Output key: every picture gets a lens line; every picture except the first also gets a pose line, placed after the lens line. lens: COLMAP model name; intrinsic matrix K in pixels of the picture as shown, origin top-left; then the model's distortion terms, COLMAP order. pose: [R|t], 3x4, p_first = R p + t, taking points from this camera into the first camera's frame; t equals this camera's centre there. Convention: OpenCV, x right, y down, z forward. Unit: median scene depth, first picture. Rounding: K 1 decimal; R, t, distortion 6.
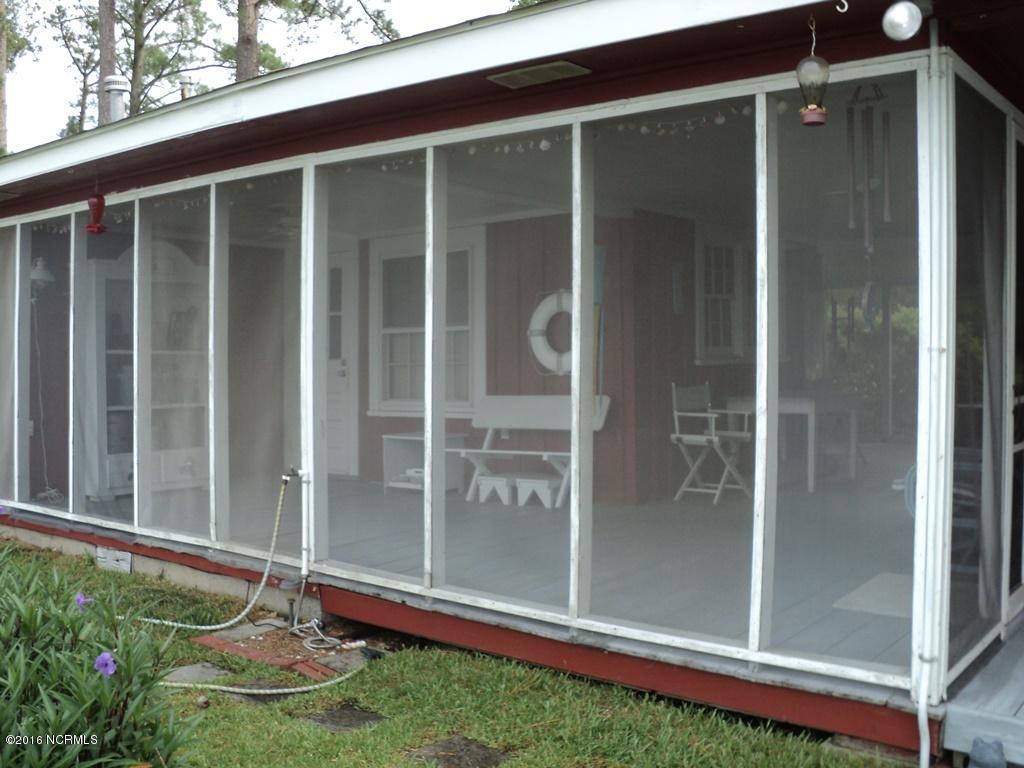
lens RADIAL K [[999.8, 0, 512.0], [0, 999.8, 384.0], [0, 0, 1]] dist [-0.070320, 0.012880]
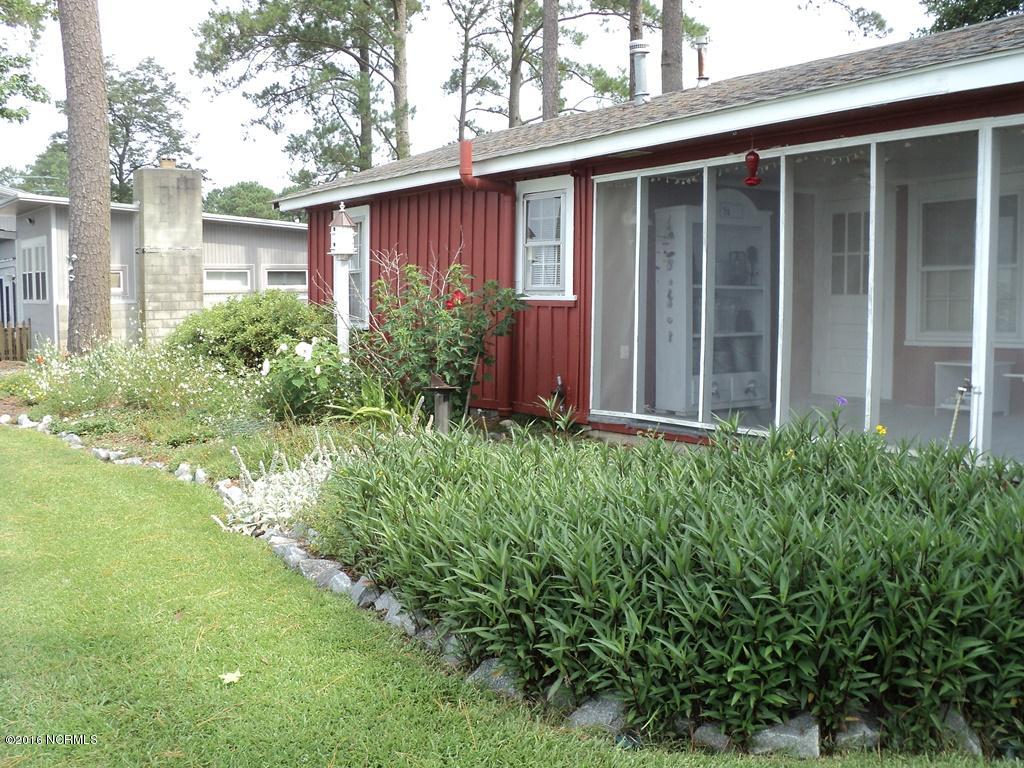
lens RADIAL K [[1046.3, 0, 512.0], [0, 1046.3, 384.0], [0, 0, 1]] dist [-0.203411, 0.227076]
pose [[0.961755, 0.017410, -0.273356, -0.253724], [-0.002308, 0.998458, 0.055470, 0.013012], [0.273900, -0.052718, 0.960312, -0.200822]]
